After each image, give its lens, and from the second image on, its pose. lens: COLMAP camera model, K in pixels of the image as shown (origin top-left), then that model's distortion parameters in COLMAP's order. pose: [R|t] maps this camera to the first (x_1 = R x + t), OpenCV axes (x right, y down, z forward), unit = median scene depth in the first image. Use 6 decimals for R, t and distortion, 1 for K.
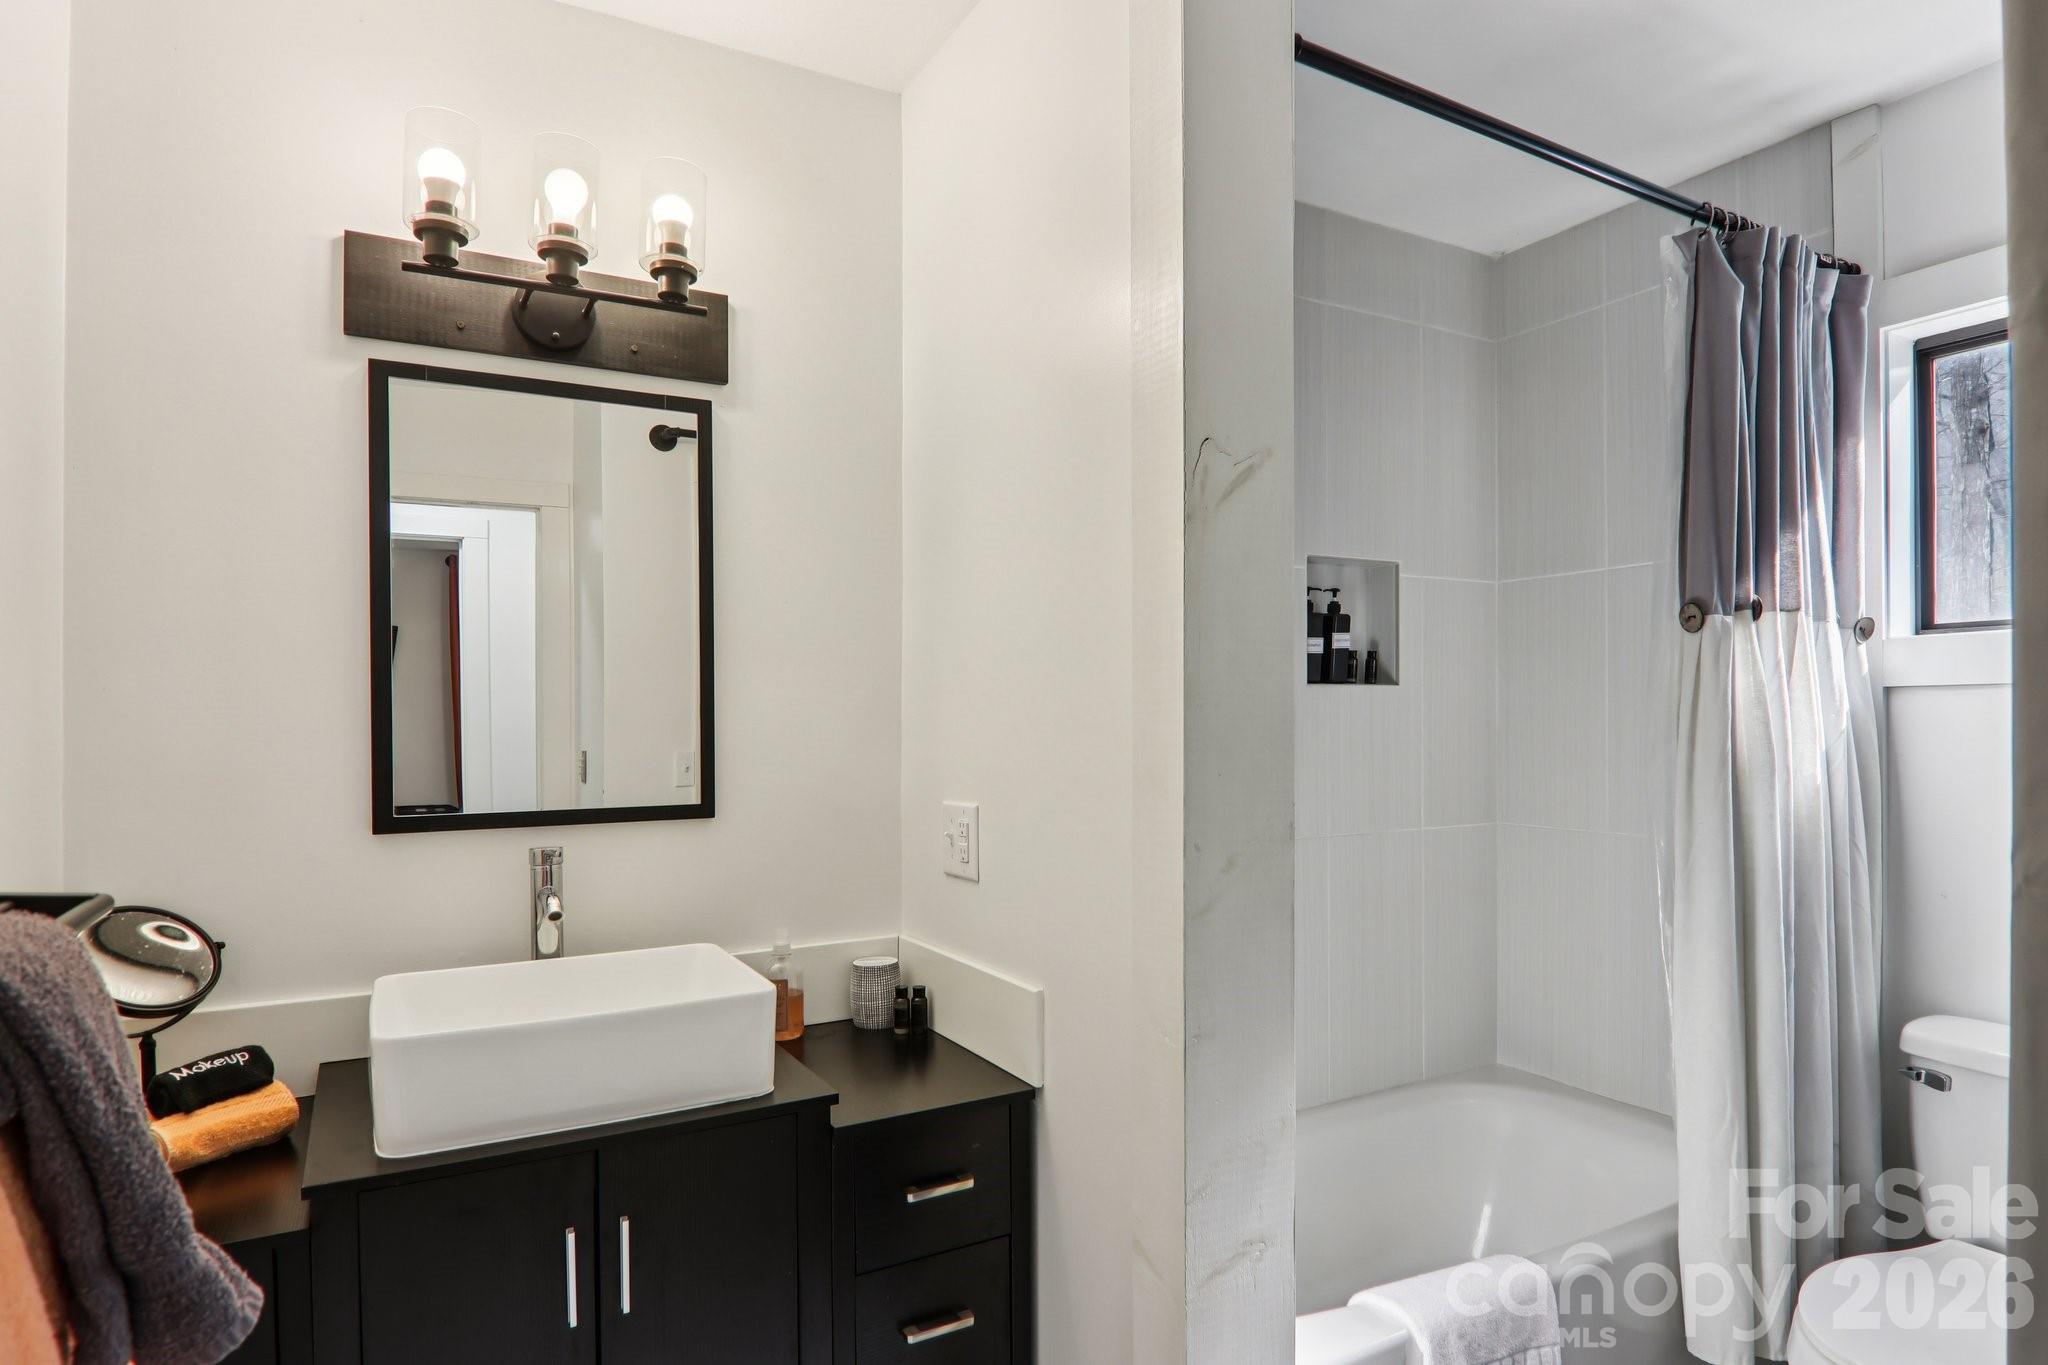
lens RADIAL K [[1158.4, 0, 1031.8], [0, 1158.4, 715.7], [0, 0, 1]] dist [0.004478, -0.016662]
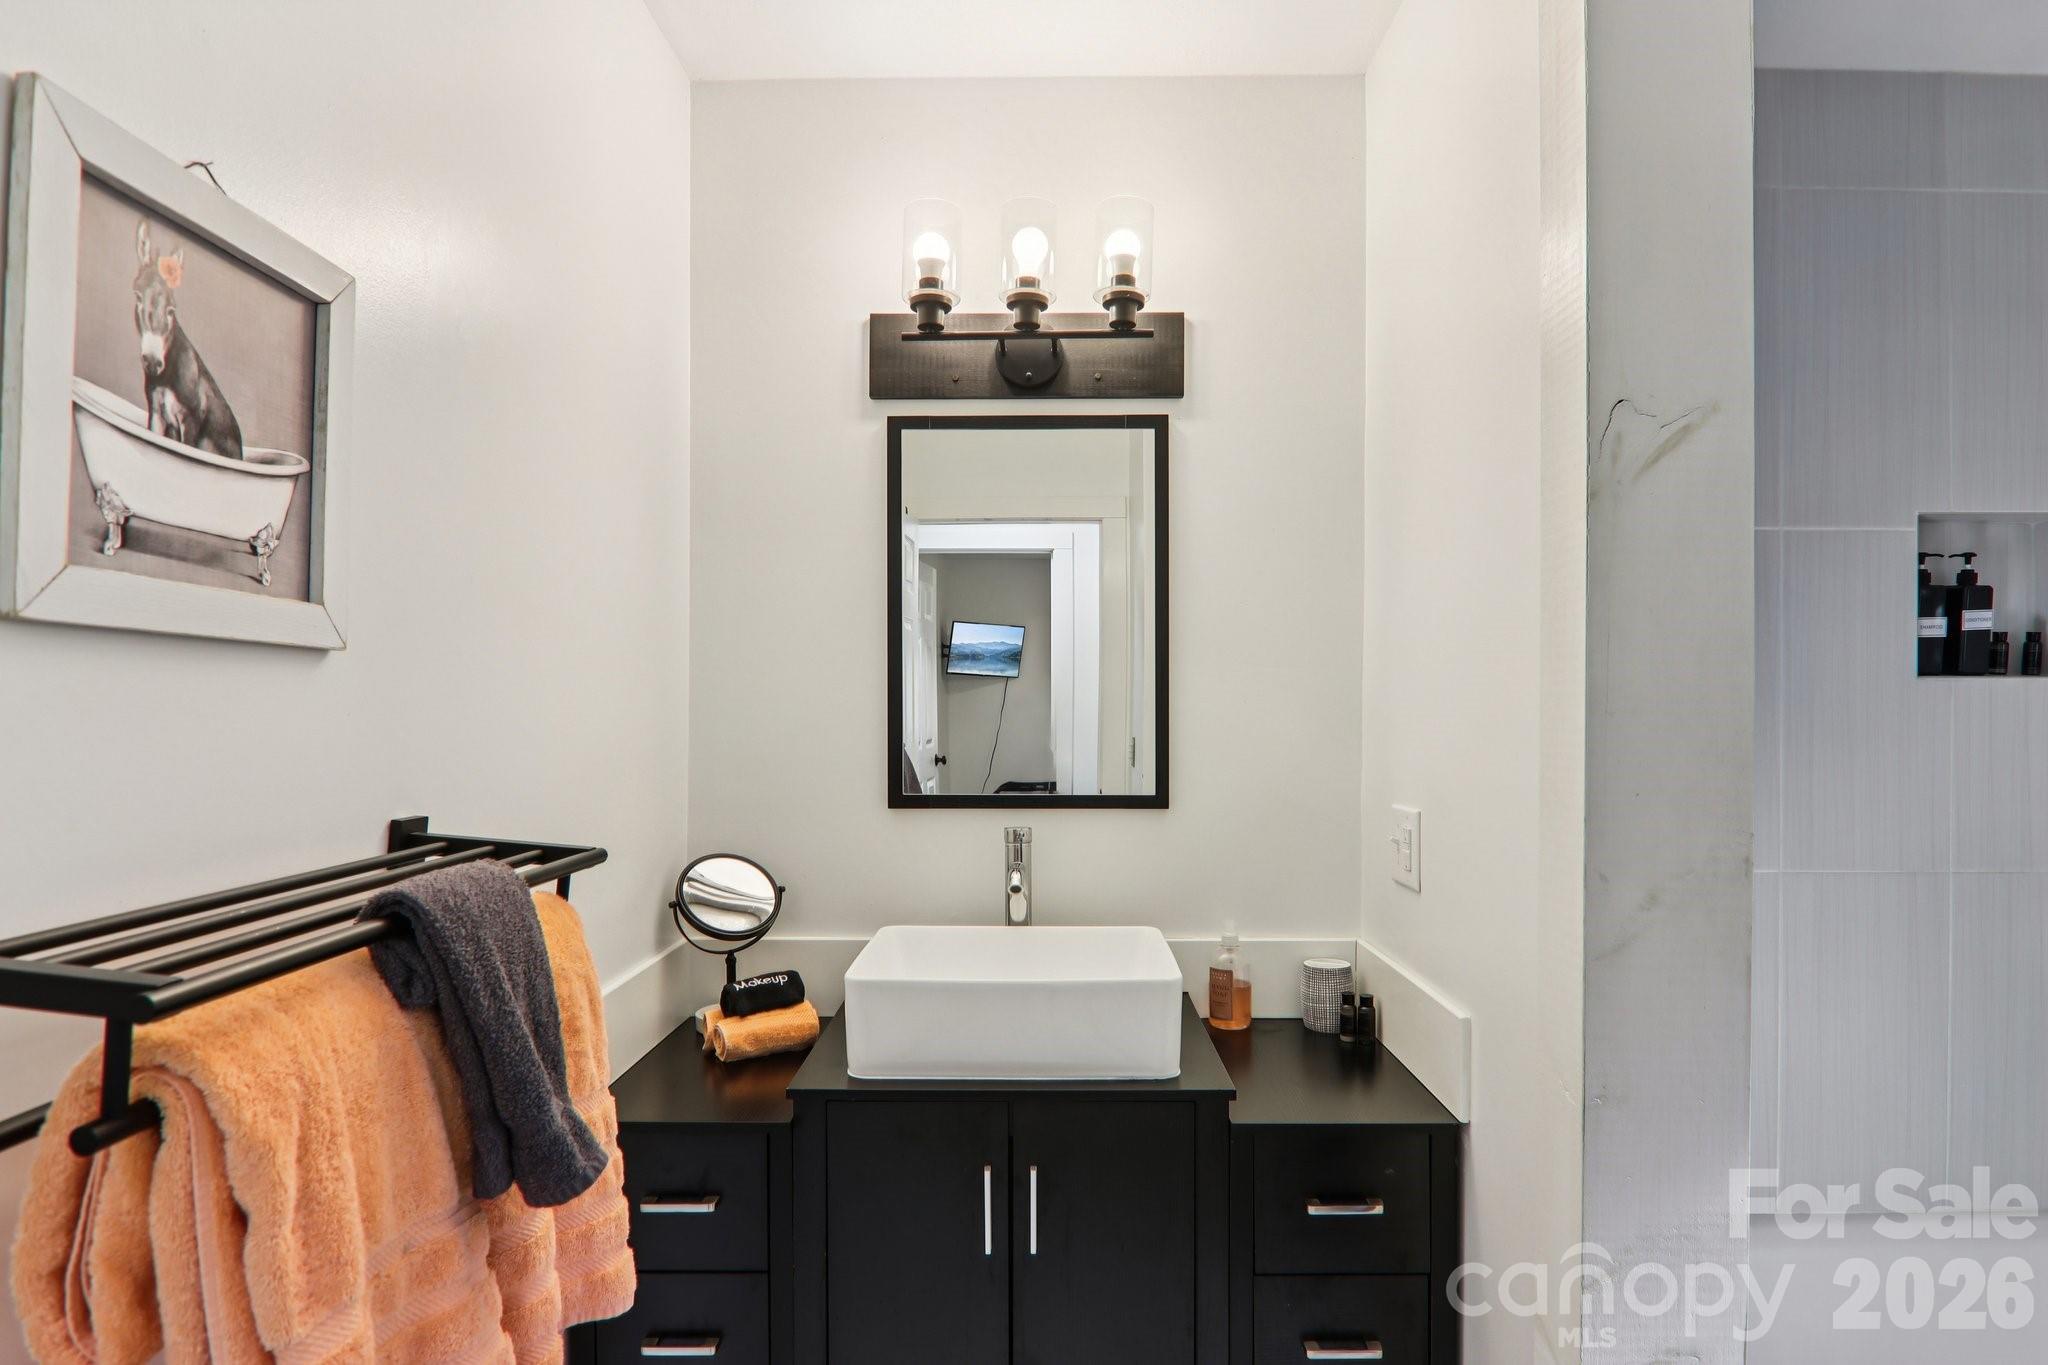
lens RADIAL K [[1140.4, 0, 1030.5], [0, 1140.4, 697.8], [0, 0, 1]] dist [0.007370, -0.021627]
pose [[0.862727, 0.004616, -0.505649, 0.141727], [-0.005821, 0.999983, -0.000803, -0.011576], [0.505637, 0.003636, 0.862739, 0.037926]]
